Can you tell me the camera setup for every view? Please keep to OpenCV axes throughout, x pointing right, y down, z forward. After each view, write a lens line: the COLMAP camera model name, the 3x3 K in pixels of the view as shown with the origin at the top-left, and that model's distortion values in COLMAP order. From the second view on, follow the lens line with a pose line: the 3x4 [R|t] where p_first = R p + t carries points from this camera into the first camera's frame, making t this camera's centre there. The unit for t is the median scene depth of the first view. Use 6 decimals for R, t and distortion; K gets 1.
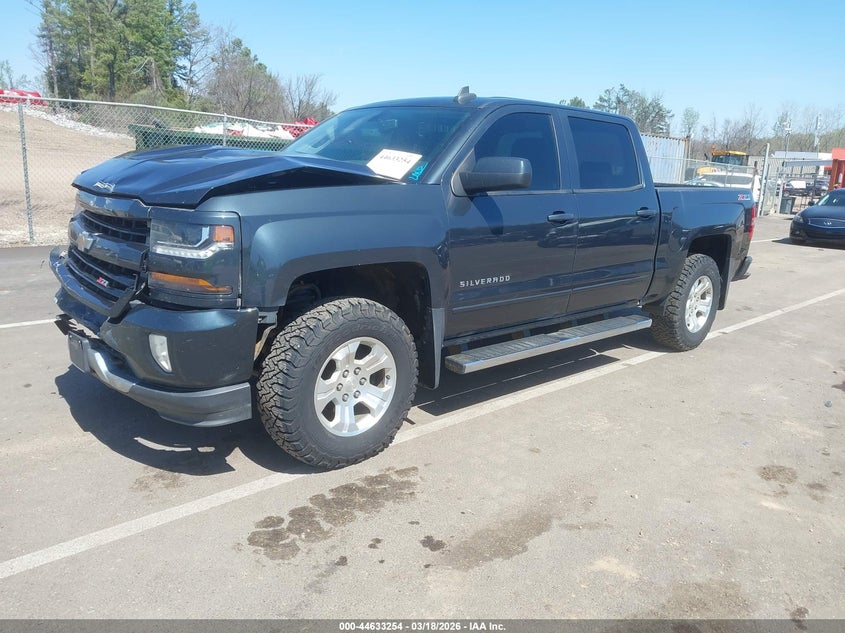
lens RADIAL K [[646.6, 0, 422.5], [0, 646.6, 316.5], [0, 0, 1]] dist [0.039913, -0.107989]
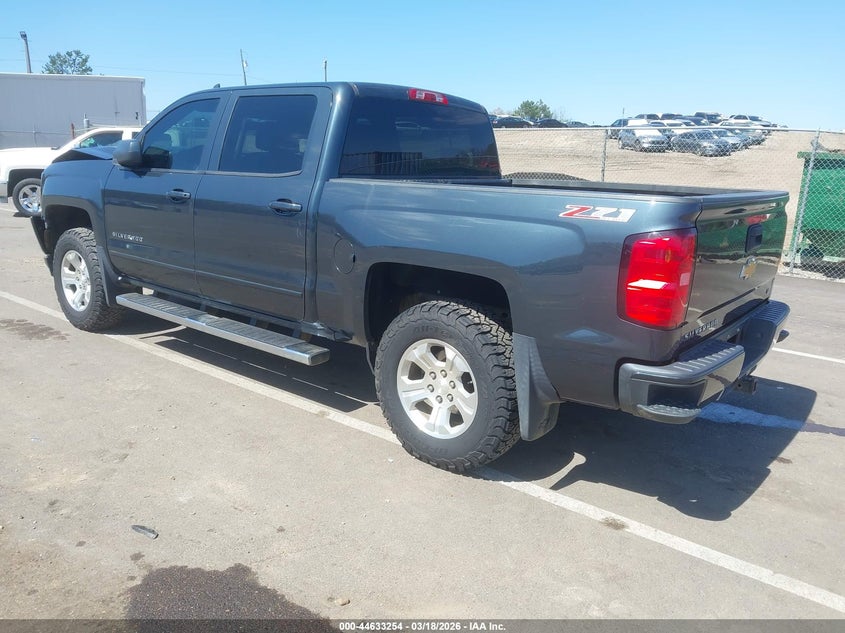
lens RADIAL K [[646.6, 0, 422.5], [0, 646.6, 316.5], [0, 0, 1]] dist [0.039913, -0.107989]
pose [[0.186921, 0.194606, -0.962906, 1.322730], [-0.264686, 0.953910, 0.141407, -0.215878], [0.946045, 0.228436, 0.229815, 1.164113]]
